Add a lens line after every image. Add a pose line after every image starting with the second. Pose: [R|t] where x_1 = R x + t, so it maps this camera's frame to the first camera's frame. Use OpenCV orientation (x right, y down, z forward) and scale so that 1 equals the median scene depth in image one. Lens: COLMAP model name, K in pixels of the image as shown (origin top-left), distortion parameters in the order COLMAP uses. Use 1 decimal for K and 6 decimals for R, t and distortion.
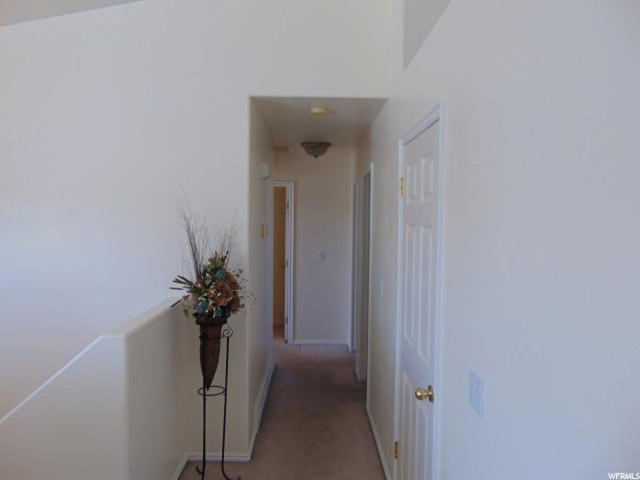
lens RADIAL K [[482.1, 0, 319.0], [0, 482.1, 243.2], [0, 0, 1]] dist [-0.035937, 0.065525]
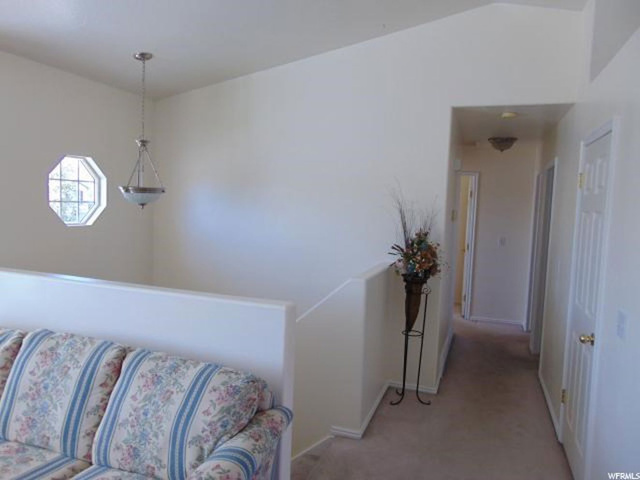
lens RADIAL K [[482.1, 0, 319.0], [0, 482.1, 243.2], [0, 0, 1]] dist [-0.035937, 0.065525]
pose [[0.938827, 0.051308, -0.340547, -0.025260], [-0.042623, 0.998548, 0.032941, 0.026042], [0.341742, -0.016411, 0.939650, -0.331888]]
